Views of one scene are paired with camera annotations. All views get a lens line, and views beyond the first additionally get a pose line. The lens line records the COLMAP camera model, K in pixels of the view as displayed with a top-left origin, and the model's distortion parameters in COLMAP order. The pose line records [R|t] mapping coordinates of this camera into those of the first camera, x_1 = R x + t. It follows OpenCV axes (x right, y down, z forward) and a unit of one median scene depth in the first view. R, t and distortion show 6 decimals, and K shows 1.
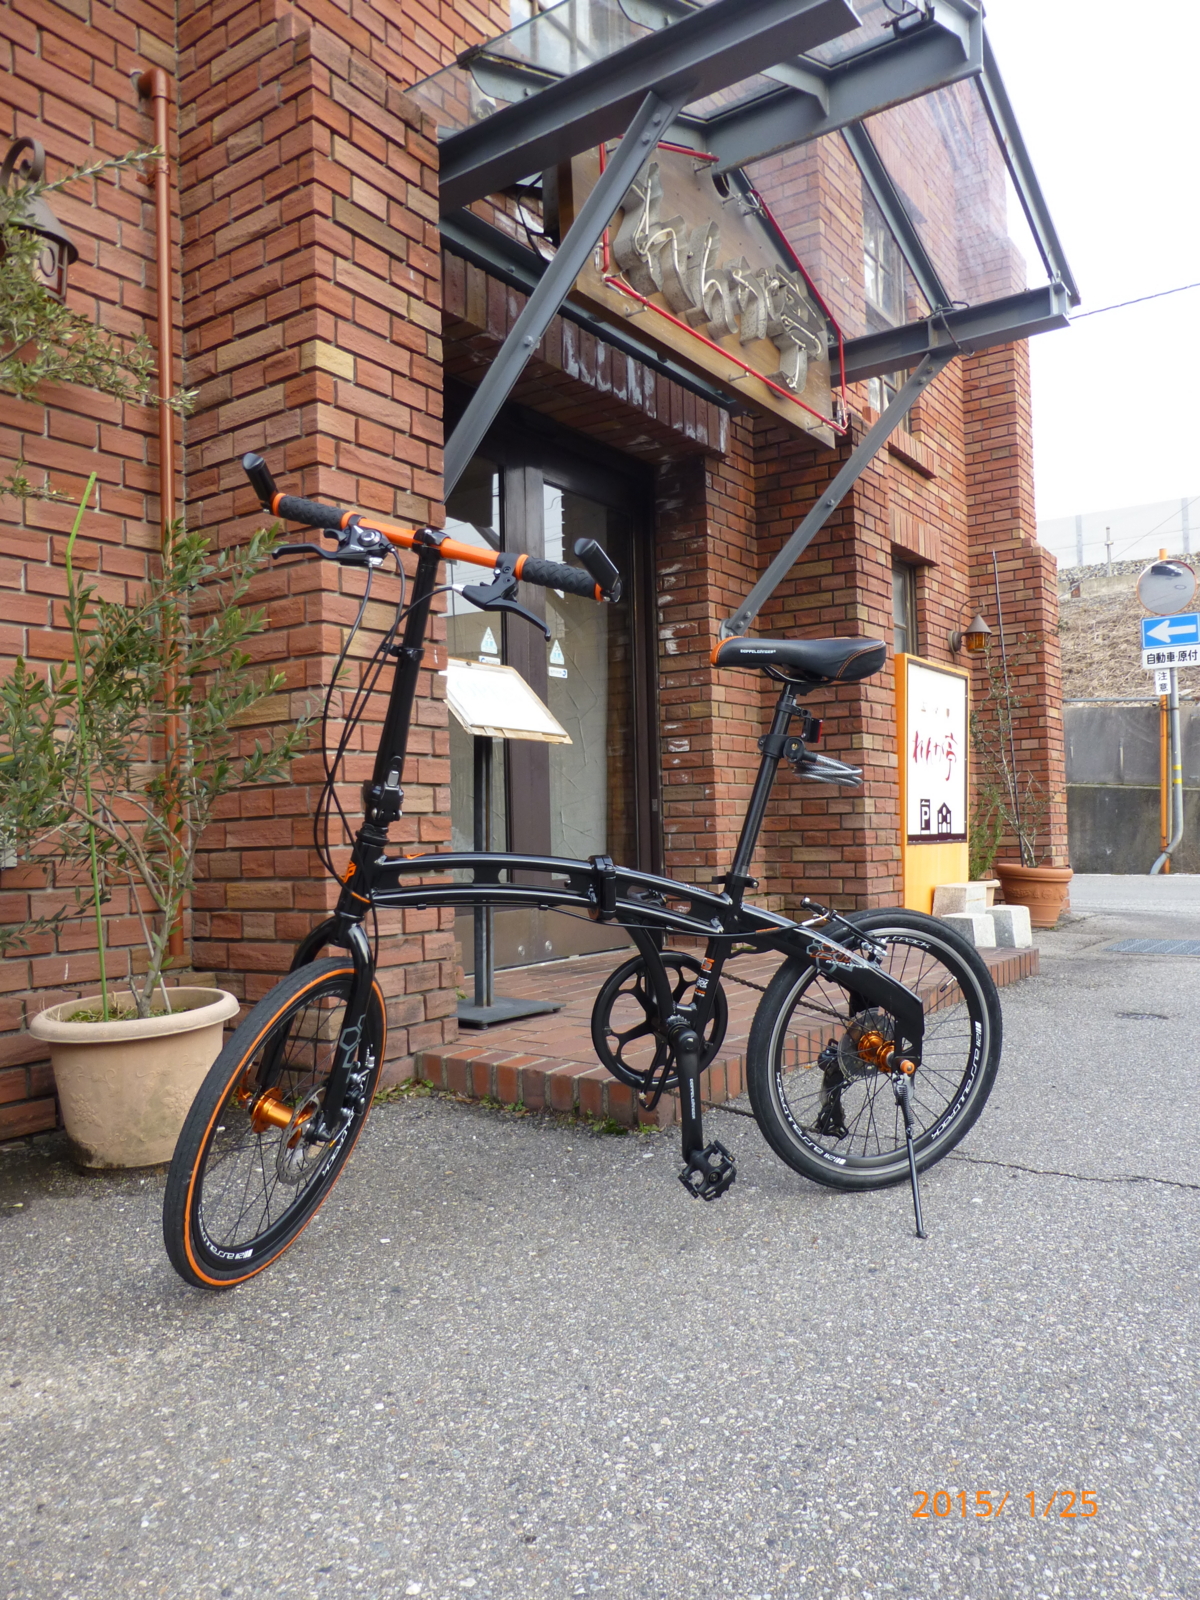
lens RADIAL K [[1154.0, 0, 600.0], [0, 1154.0, 800.0], [0, 0, 1]] dist [-0.012241, -0.001978]
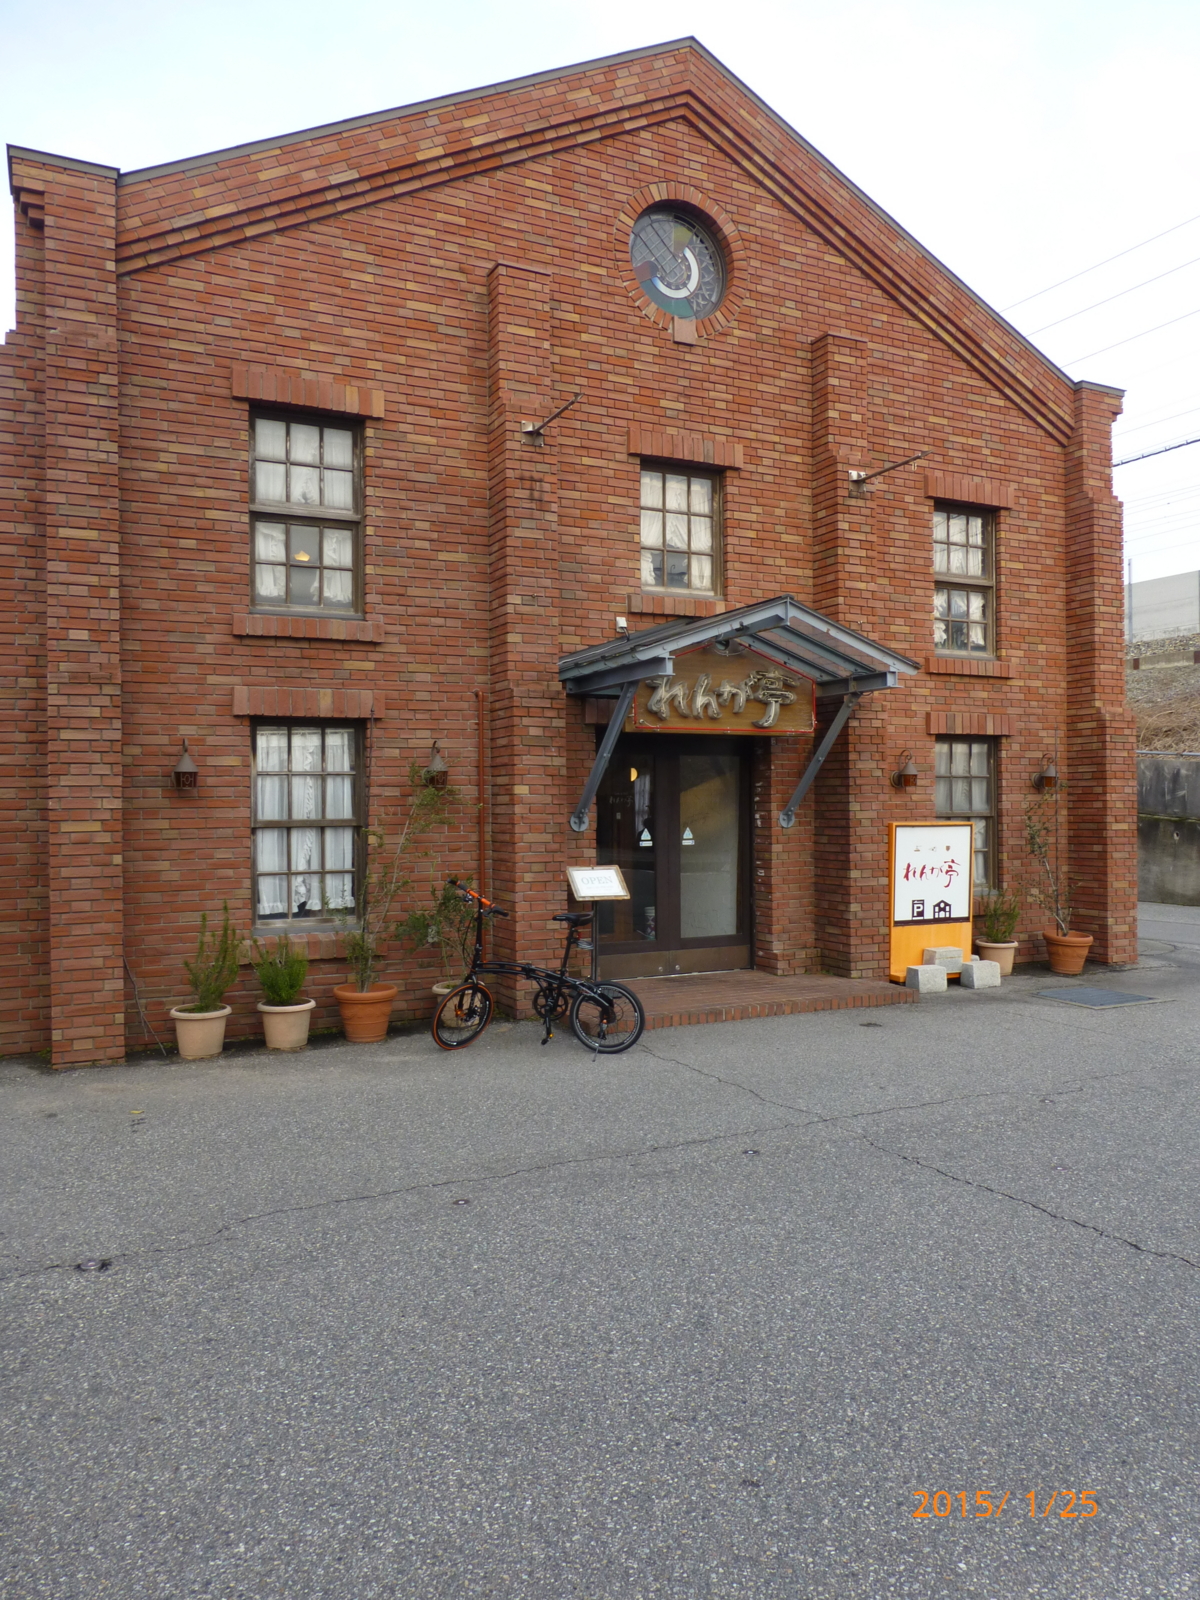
lens RADIAL K [[1154.0, 0, 600.0], [0, 1154.0, 800.0], [0, 0, 1]] dist [-0.012241, -0.001978]
pose [[0.873926, 0.015290, -0.485819, 0.761696], [0.001911, 0.999389, 0.034890, -0.232853], [0.486055, -0.031420, 0.873363, -0.851850]]
